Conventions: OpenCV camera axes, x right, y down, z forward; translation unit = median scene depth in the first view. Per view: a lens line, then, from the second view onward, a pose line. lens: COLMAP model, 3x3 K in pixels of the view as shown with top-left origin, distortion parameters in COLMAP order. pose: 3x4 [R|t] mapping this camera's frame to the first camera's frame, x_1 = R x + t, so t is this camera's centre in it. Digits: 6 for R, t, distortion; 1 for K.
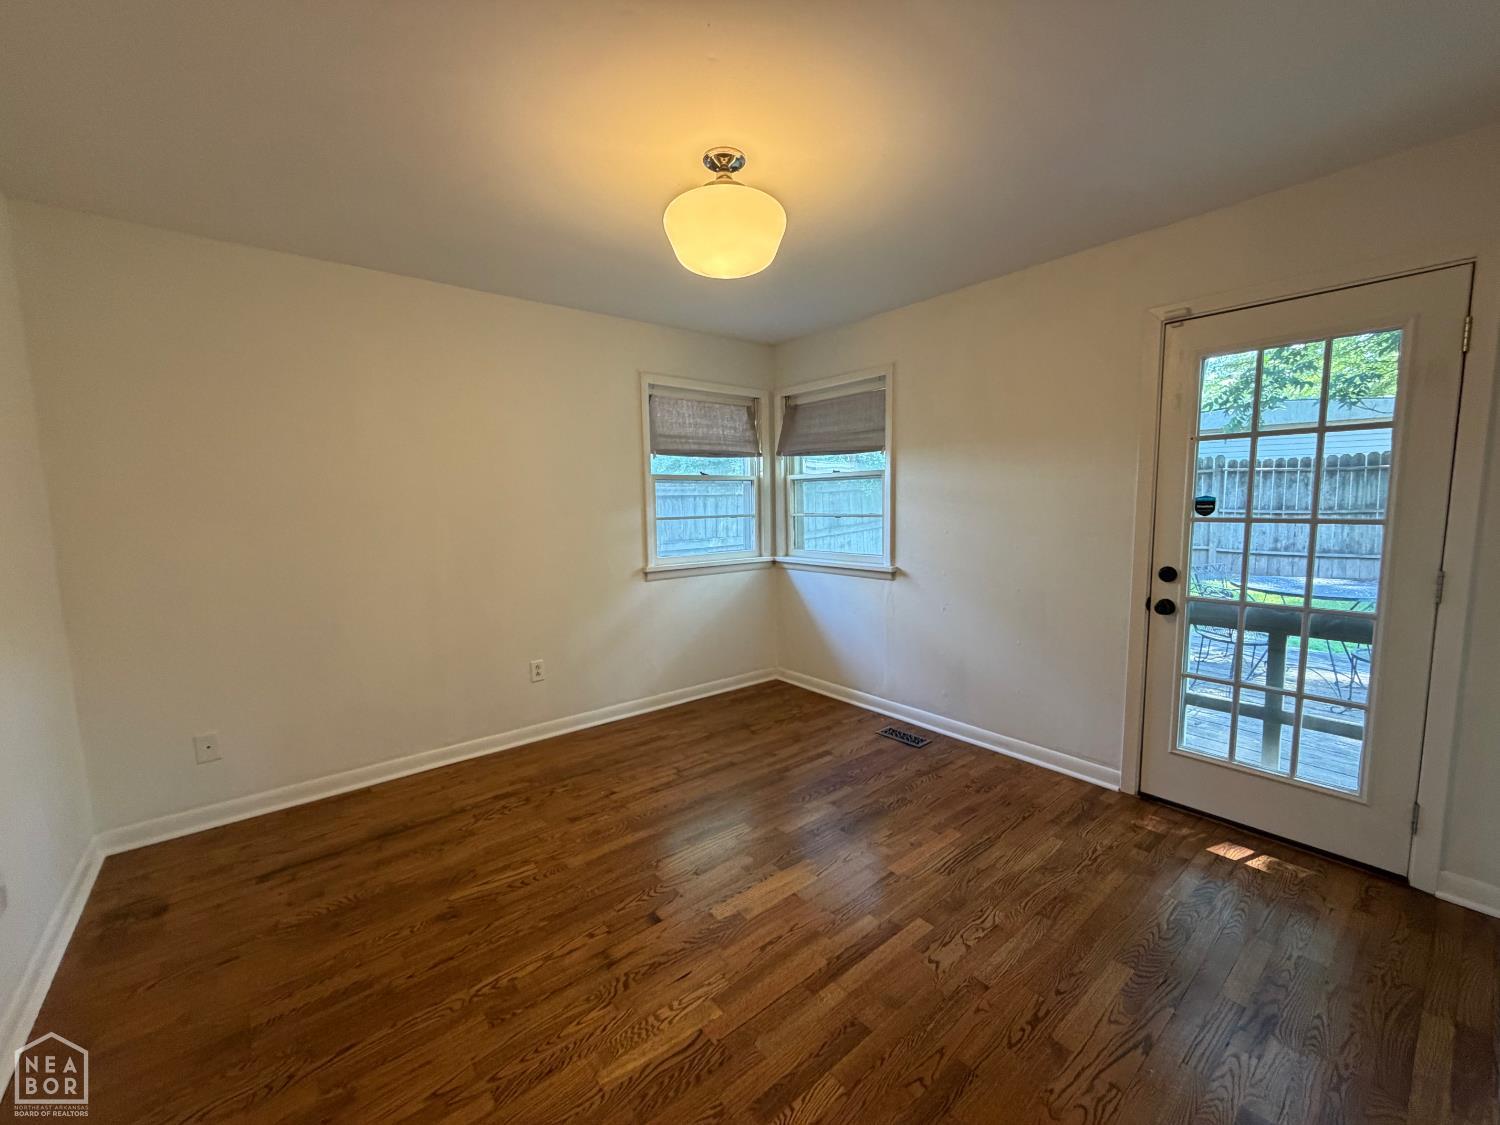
lens RADIAL K [[601.7, 0, 750.0], [0, 601.7, 562.5], [0, 0, 1]] dist [0.003673, 0.000164]
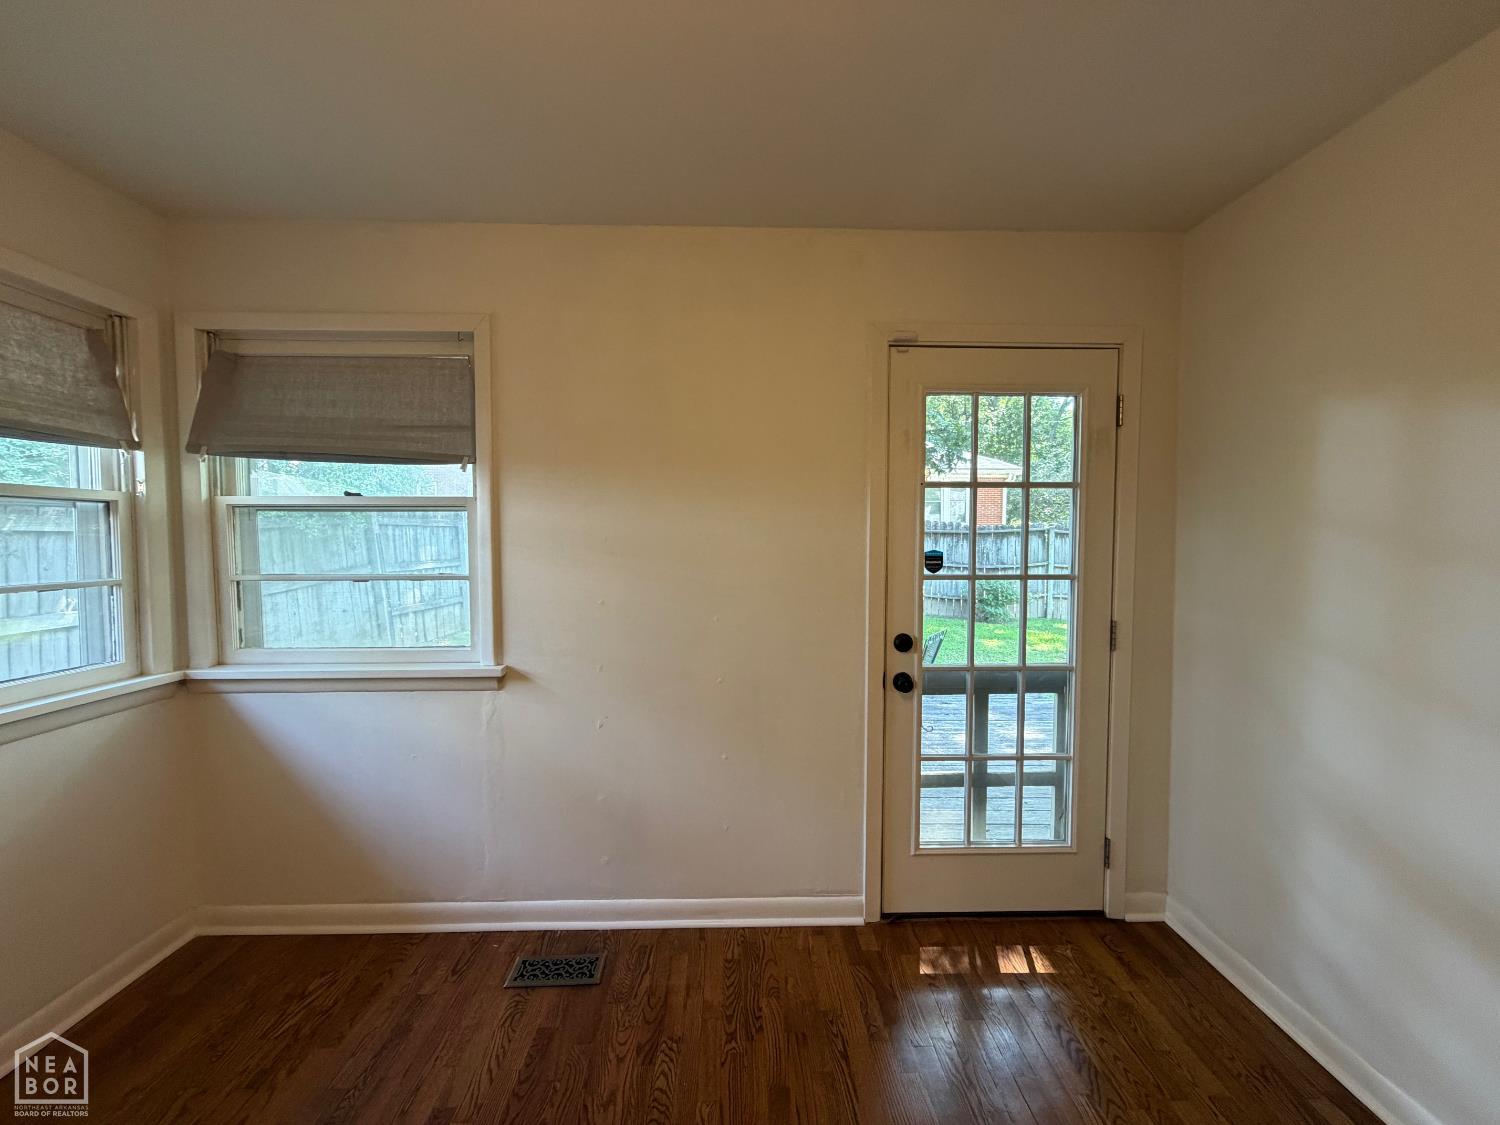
lens RADIAL K [[601.7, 0, 750.0], [0, 601.7, 562.5], [0, 0, 1]] dist [0.003673, 0.000164]
pose [[0.616456, -0.020953, 0.787110, -0.068076], [0.071053, 0.997048, -0.029107, -0.059923], [-0.784177, 0.073870, 0.616125, 0.468055]]
